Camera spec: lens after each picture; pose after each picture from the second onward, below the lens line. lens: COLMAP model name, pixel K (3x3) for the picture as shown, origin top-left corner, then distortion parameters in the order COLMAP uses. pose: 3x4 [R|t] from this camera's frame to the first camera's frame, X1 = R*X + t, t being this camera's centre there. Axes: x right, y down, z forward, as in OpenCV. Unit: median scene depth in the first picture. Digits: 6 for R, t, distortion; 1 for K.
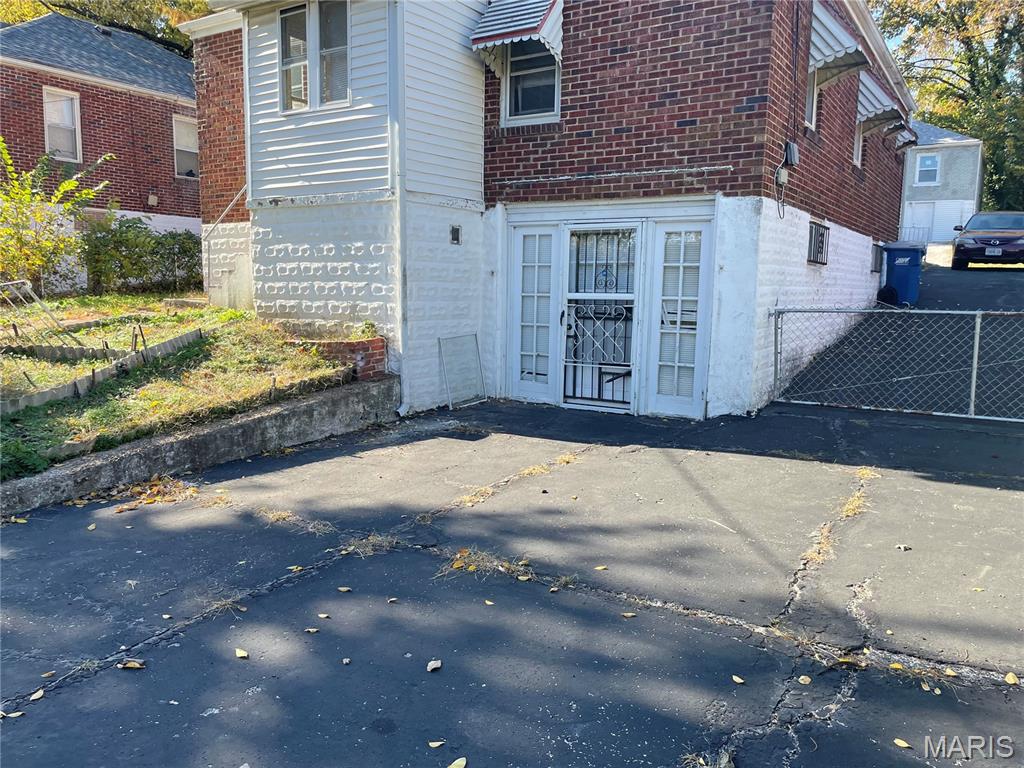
lens RADIAL K [[773.7, 0, 511.7], [0, 773.7, 392.9], [0, 0, 1]] dist [0.092847, -0.123624]
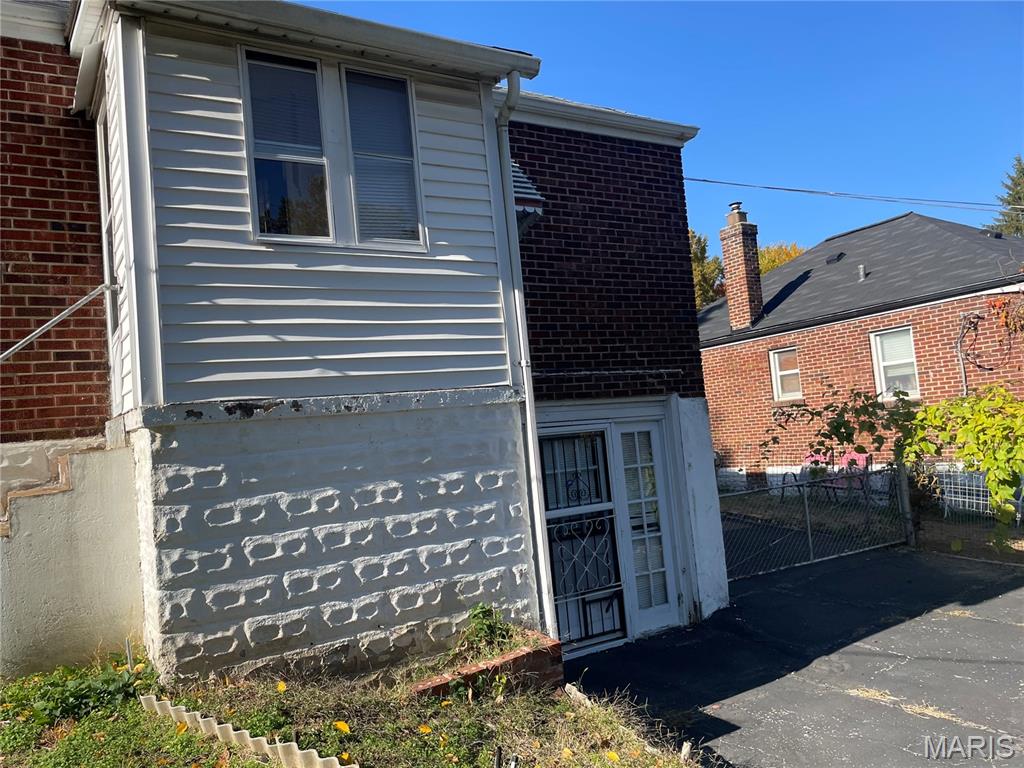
lens RADIAL K [[773.7, 0, 511.7], [0, 773.7, 392.9], [0, 0, 1]] dist [0.092847, -0.123624]
pose [[0.435621, 0.003621, 0.900123, -0.696014], [0.214636, 0.970729, -0.107780, -0.178475], [-0.874166, 0.240150, 0.422093, 0.698267]]
